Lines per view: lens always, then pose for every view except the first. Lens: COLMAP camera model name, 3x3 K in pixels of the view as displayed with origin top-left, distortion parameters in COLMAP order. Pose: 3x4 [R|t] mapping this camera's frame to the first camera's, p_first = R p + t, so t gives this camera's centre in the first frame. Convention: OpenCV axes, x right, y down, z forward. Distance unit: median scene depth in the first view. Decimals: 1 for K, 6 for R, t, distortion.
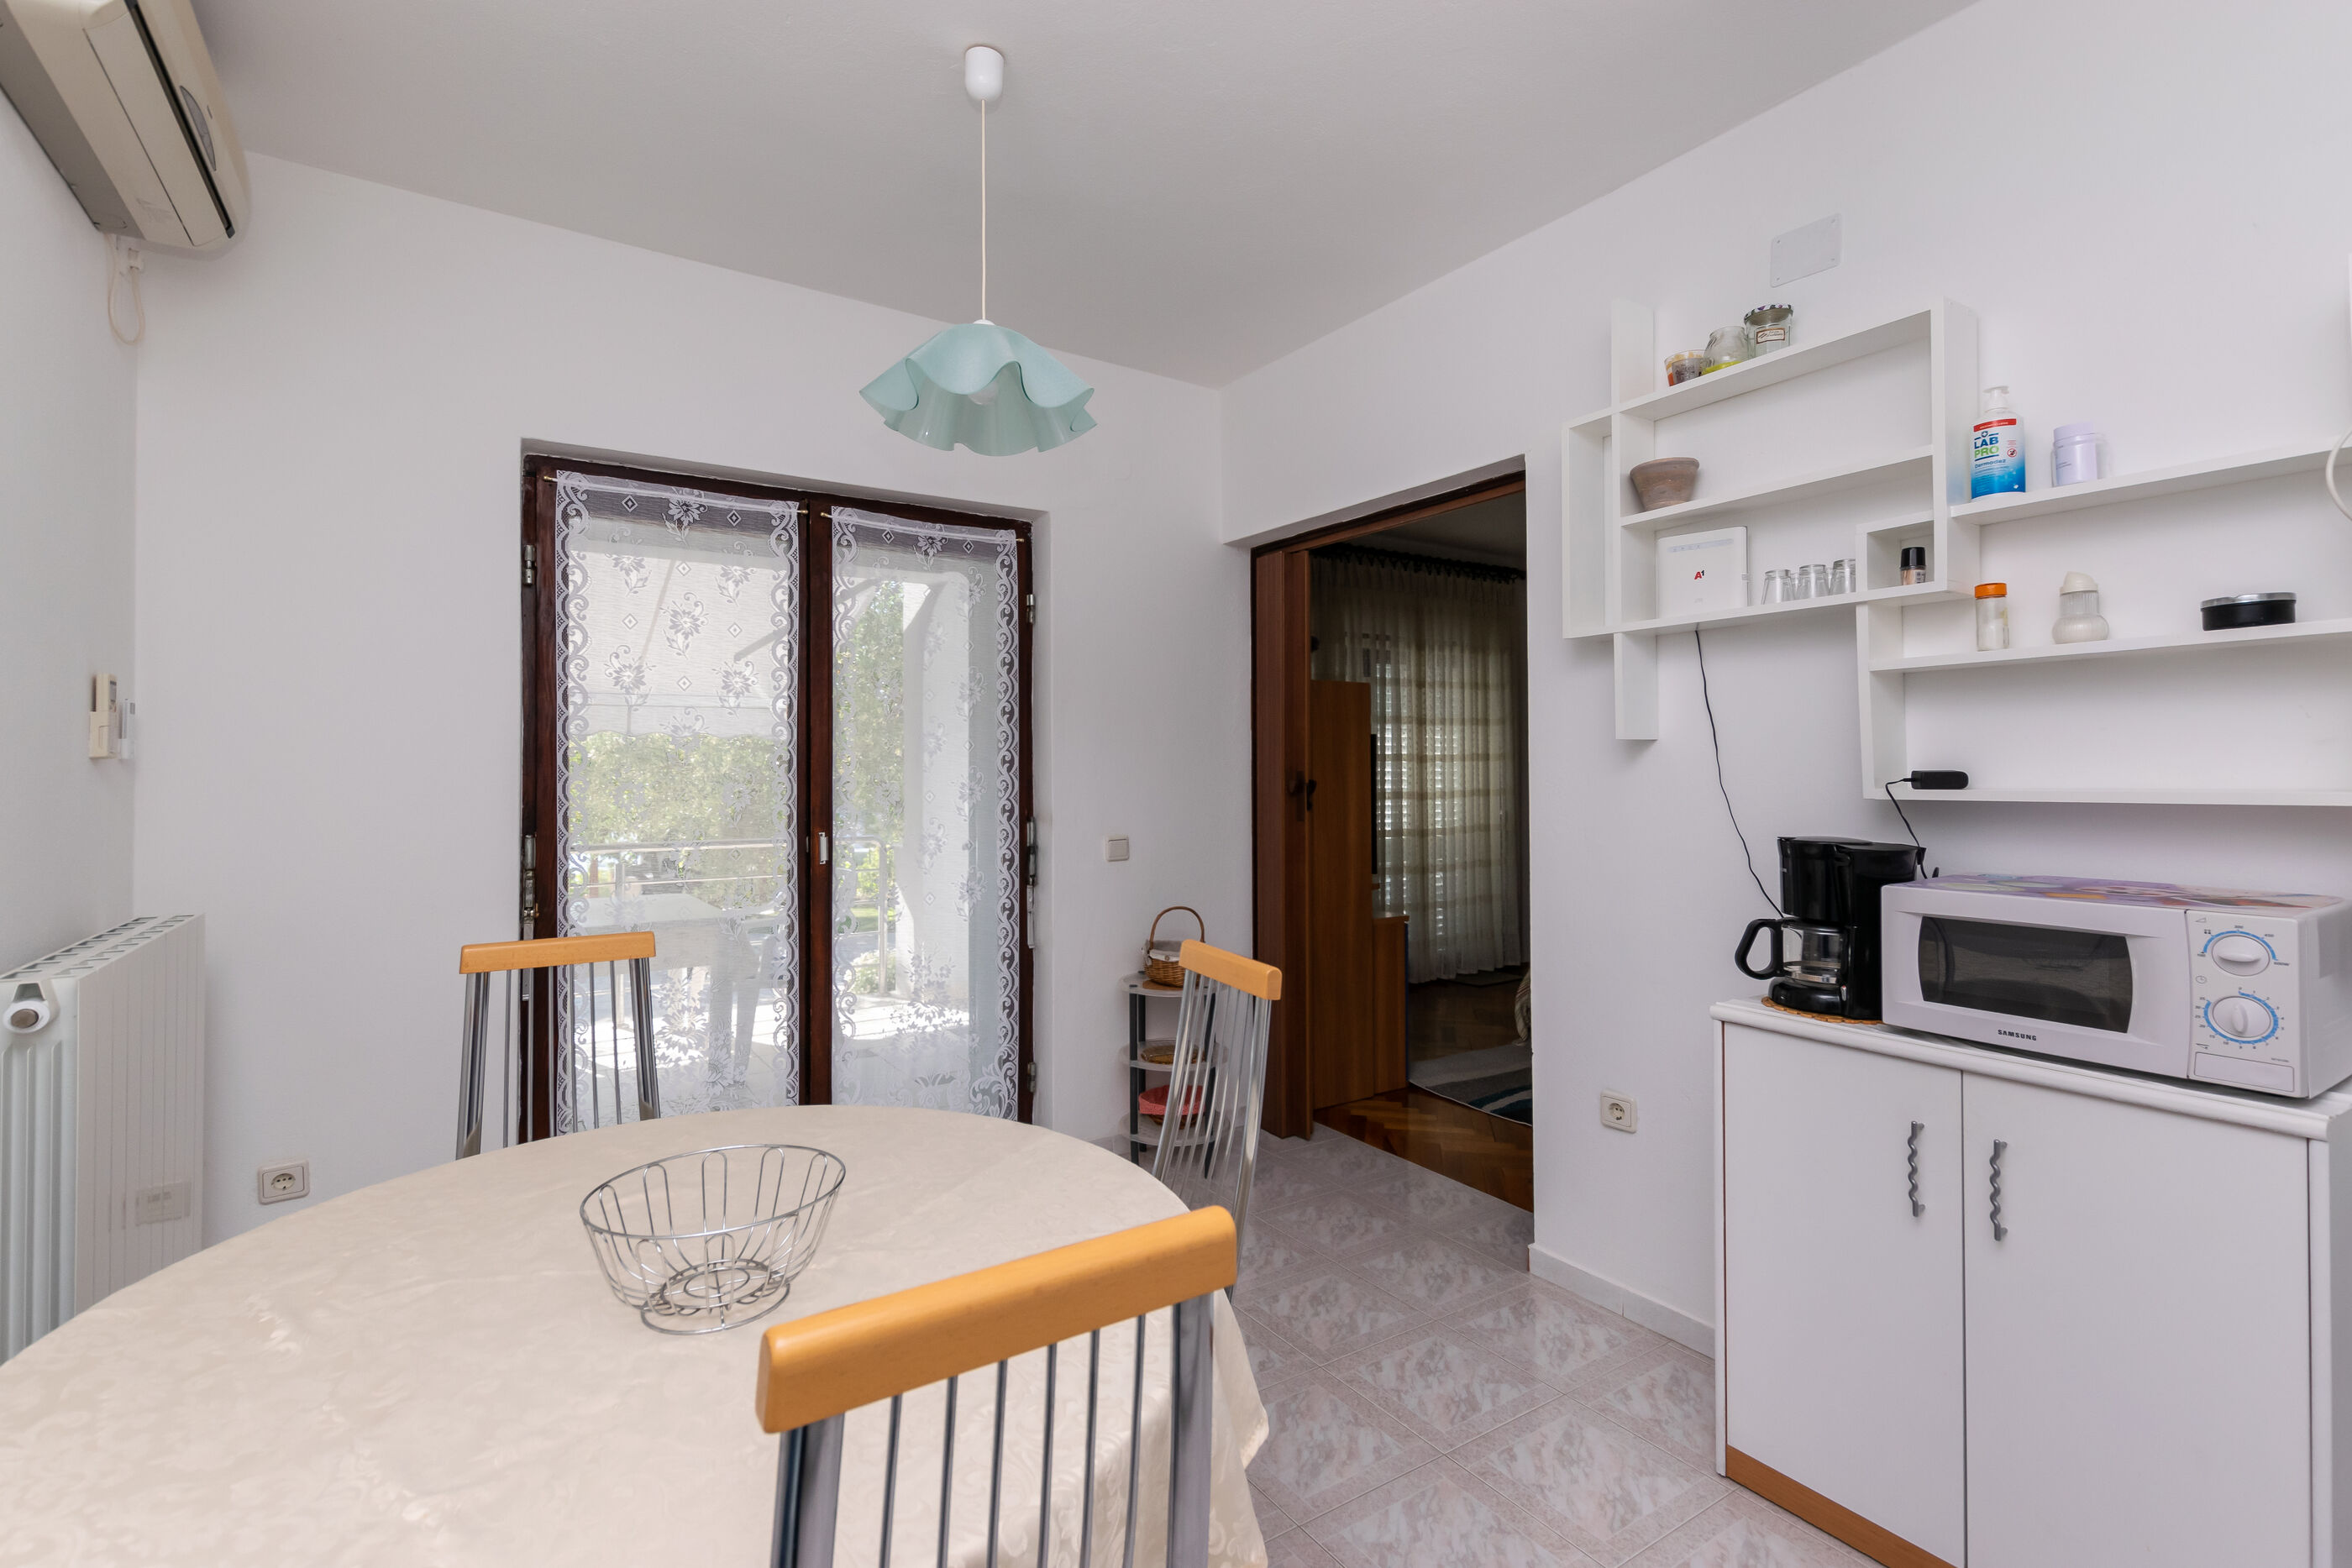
lens RADIAL K [[1022.3, 0, 1108.8], [0, 1022.3, 778.0], [0, 0, 1]] dist [0.000478, -0.000081]
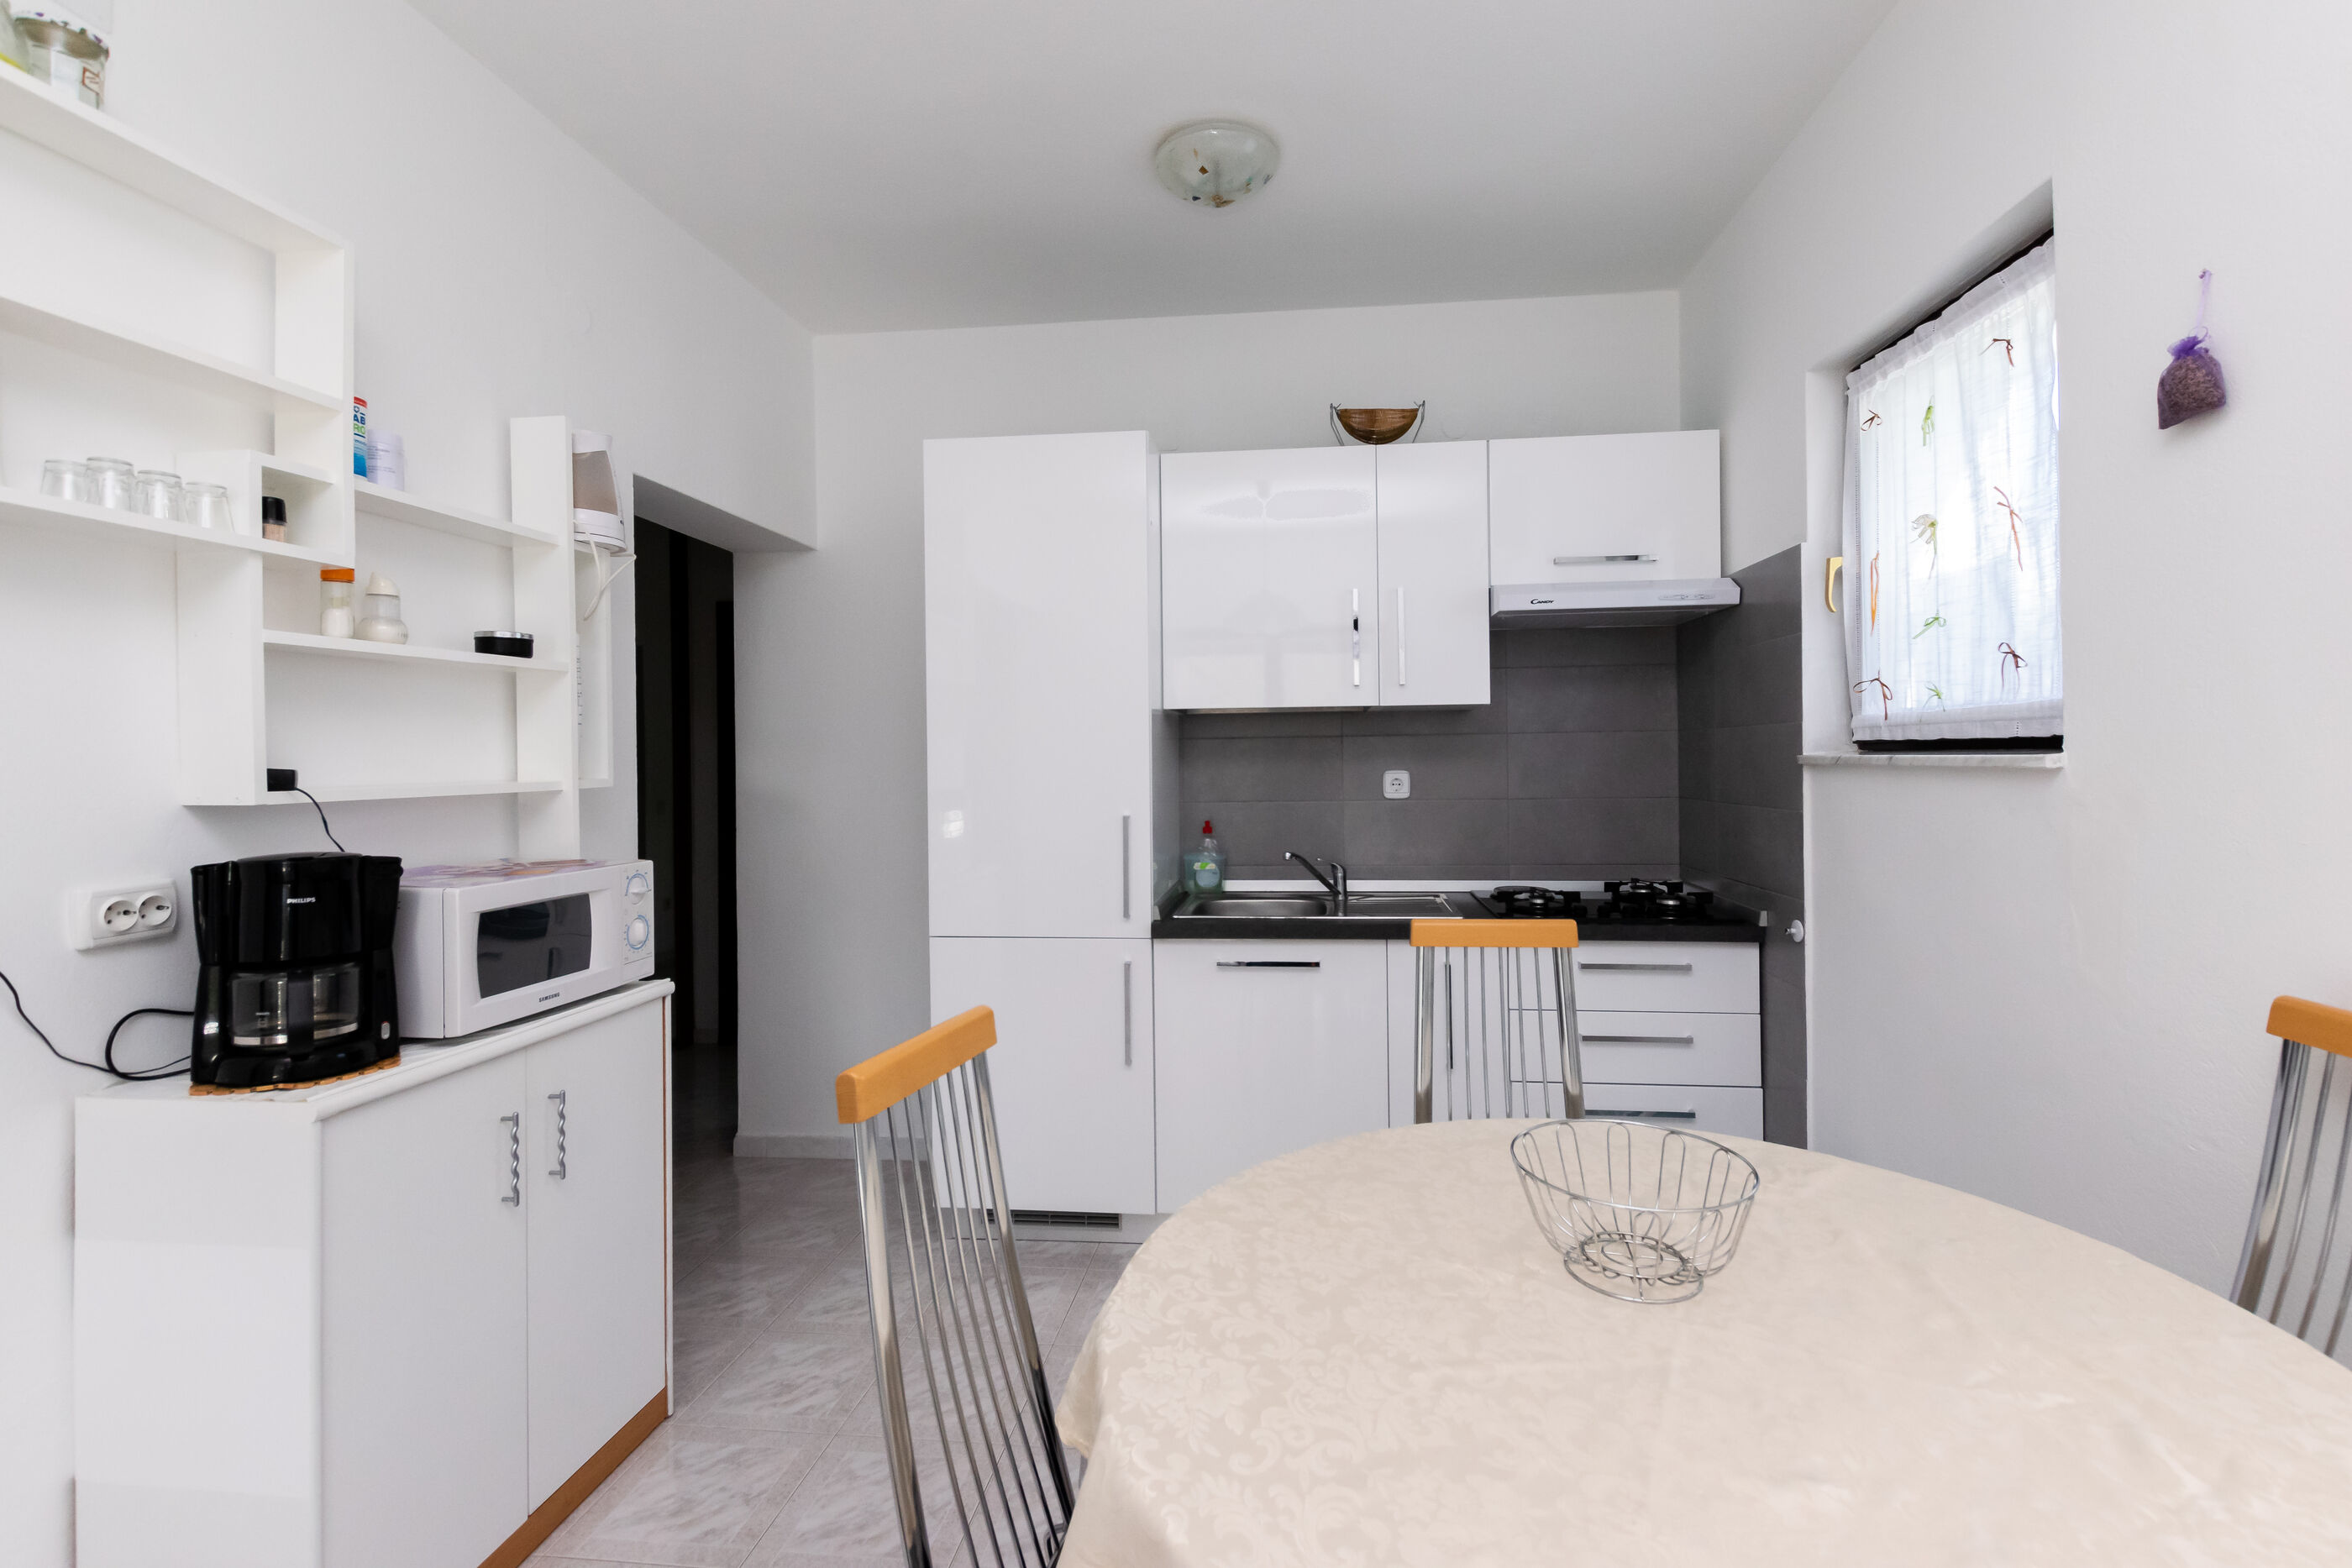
lens RADIAL K [[1047.4, 0, 1177.5], [0, 1047.4, 762.8], [0, 0, 1]] dist [-0.001063, -0.000187]
pose [[-0.788686, 0.009738, 0.614719, -0.191549], [0.015106, 0.999880, 0.003542, -0.001632], [-0.614610, 0.012079, -0.788738, 0.753964]]
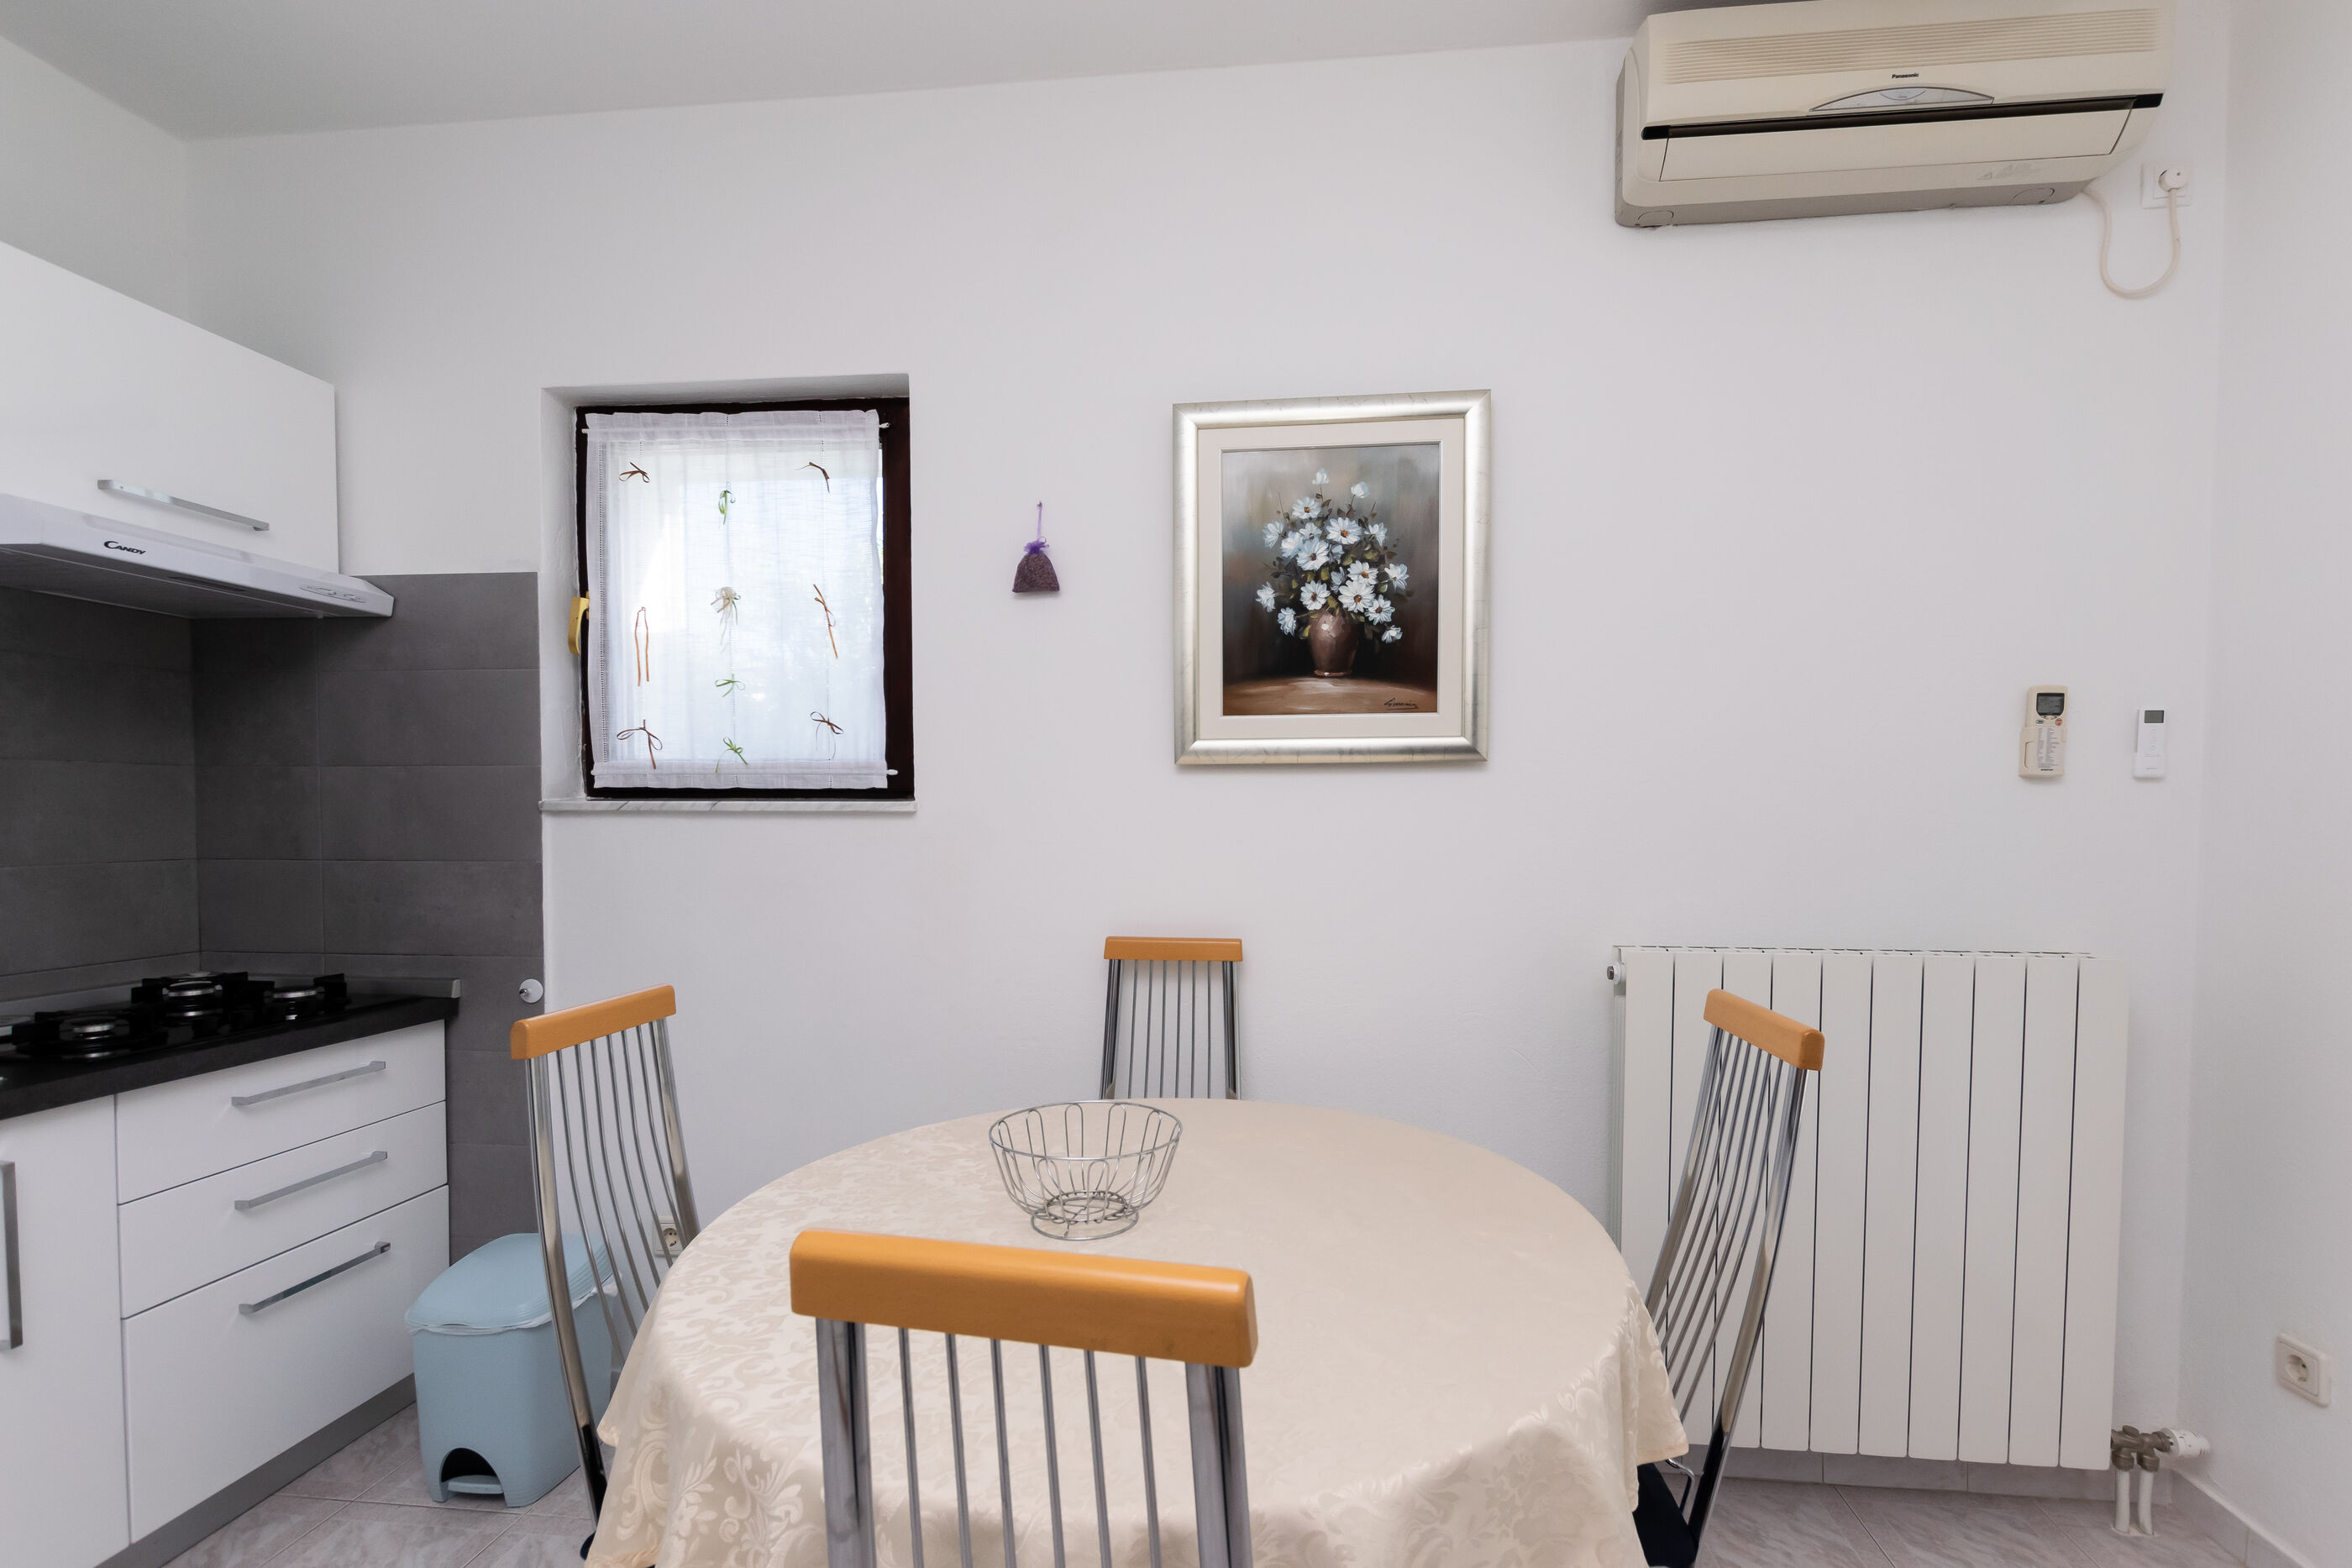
lens RADIAL K [[1015.9, 0, 1207.1], [0, 1015.9, 841.4], [0, 0, 1]] dist [0.003560, -0.000206]
pose [[-0.612758, 0.022458, -0.789951, 0.190532], [-0.003779, 0.999501, 0.031346, 0.006552], [0.790261, 0.022192, -0.612368, 0.653875]]
